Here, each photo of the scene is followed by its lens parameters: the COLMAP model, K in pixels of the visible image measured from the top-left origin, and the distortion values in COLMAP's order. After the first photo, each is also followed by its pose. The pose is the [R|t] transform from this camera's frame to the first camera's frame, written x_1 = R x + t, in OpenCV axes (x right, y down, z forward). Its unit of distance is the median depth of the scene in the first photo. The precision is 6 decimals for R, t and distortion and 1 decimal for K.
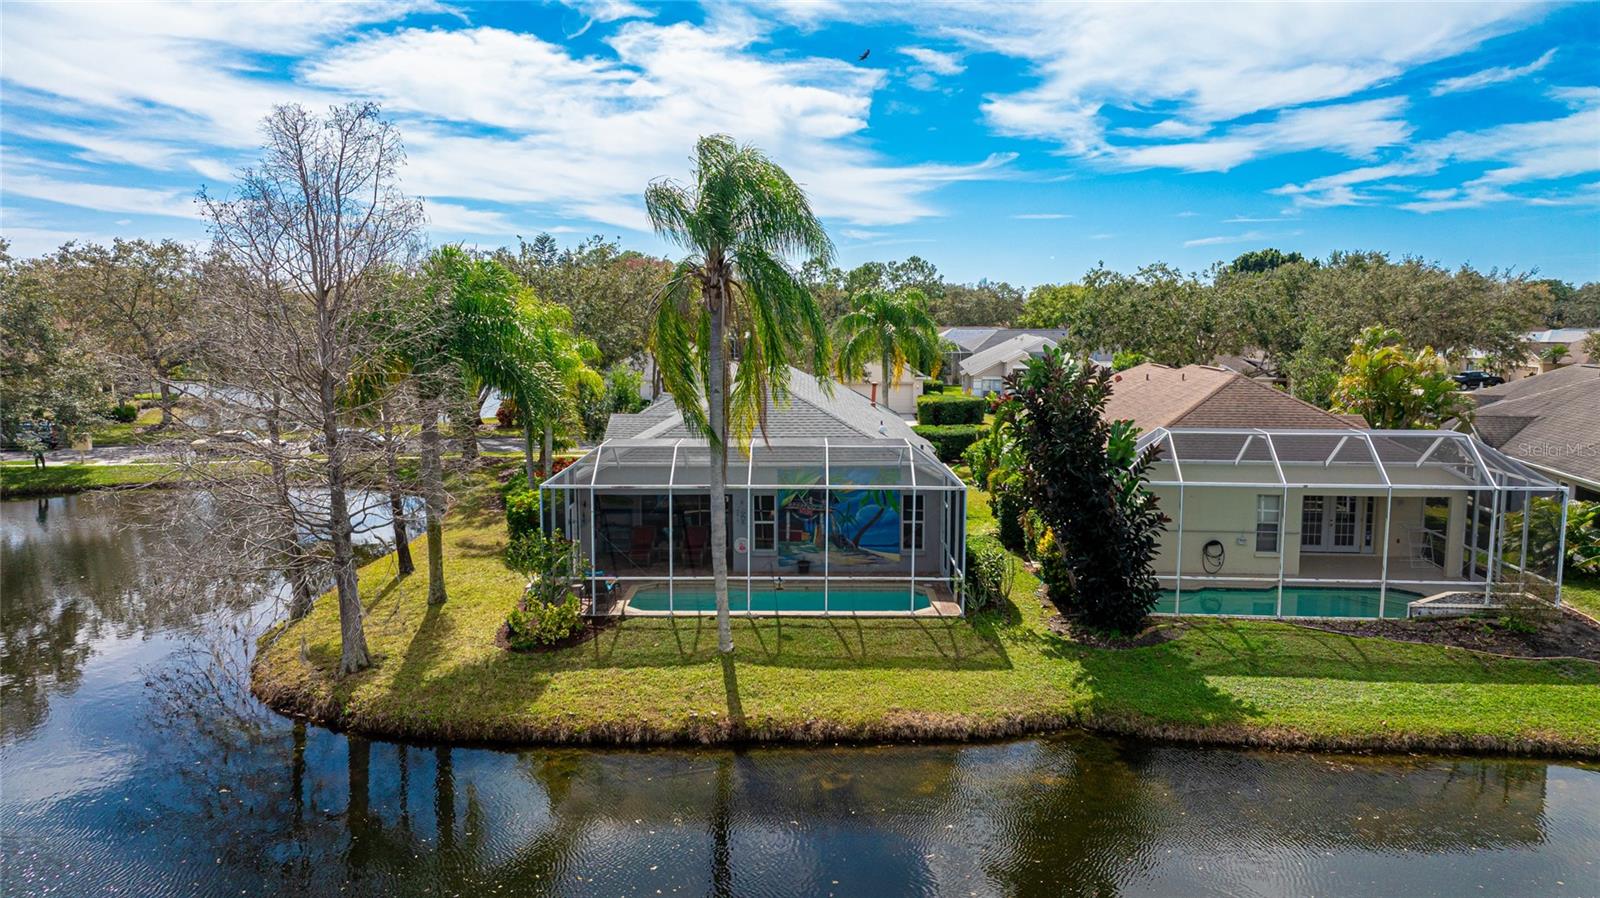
lens RADIAL K [[1139.8, 0, 801.1], [0, 1139.8, 445.9], [0, 0, 1]] dist [-0.015120, 0.018626]
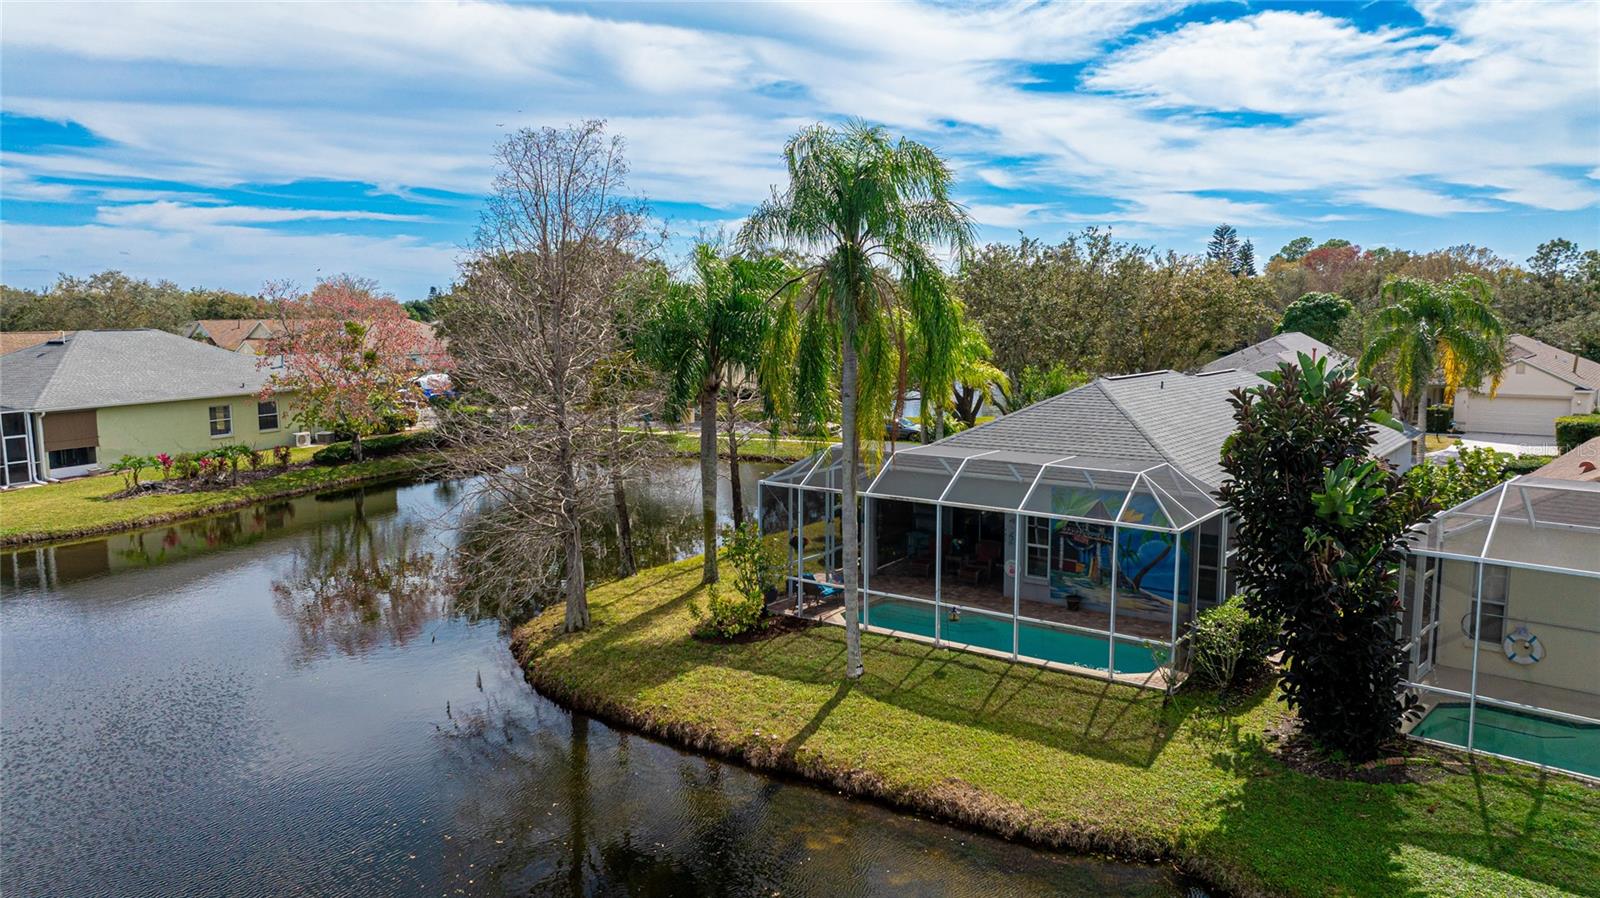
lens RADIAL K [[1139.8, 0, 810.1], [0, 1139.8, 456.2], [0, 0, 1]] dist [-0.015120, 0.018626]
pose [[0.808267, 0.076088, -0.583879, 0.407312], [-0.068447, 0.997034, 0.035177, -0.025596], [0.584824, 0.011532, 0.811078, 0.219762]]
